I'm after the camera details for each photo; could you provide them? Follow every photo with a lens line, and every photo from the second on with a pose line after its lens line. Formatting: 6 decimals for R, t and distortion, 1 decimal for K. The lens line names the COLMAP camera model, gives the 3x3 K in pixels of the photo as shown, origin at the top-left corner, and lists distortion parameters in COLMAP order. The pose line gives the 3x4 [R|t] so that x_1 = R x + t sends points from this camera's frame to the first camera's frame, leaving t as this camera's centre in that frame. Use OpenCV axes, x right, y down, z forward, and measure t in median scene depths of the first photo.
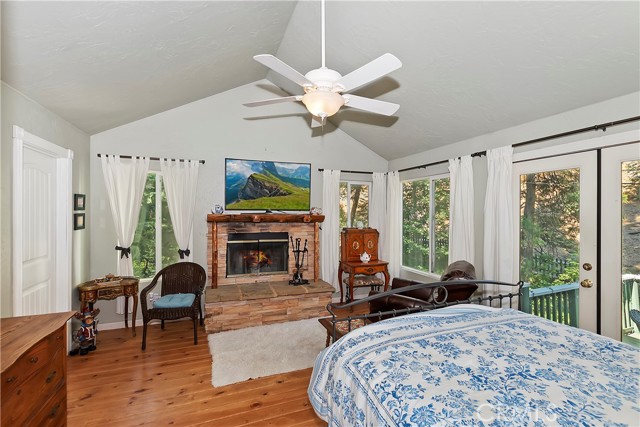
lens RADIAL K [[278.8, 0, 317.1], [0, 278.8, 210.7], [0, 0, 1]] dist [-0.003205, -0.002246]
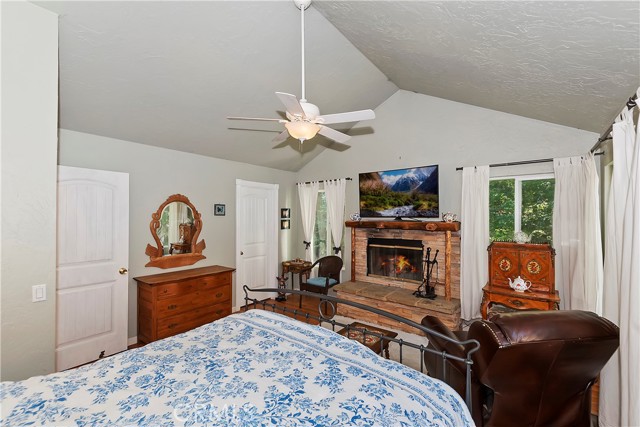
lens RADIAL K [[278.8, 0, 317.6], [0, 278.8, 214.5], [0, 0, 1]] dist [-0.003205, -0.002246]
pose [[0.522085, -0.011197, -0.852820, 0.620214], [0.003629, 0.999934, -0.010907, -0.002321], [0.852886, 0.002600, 0.522091, 0.246794]]
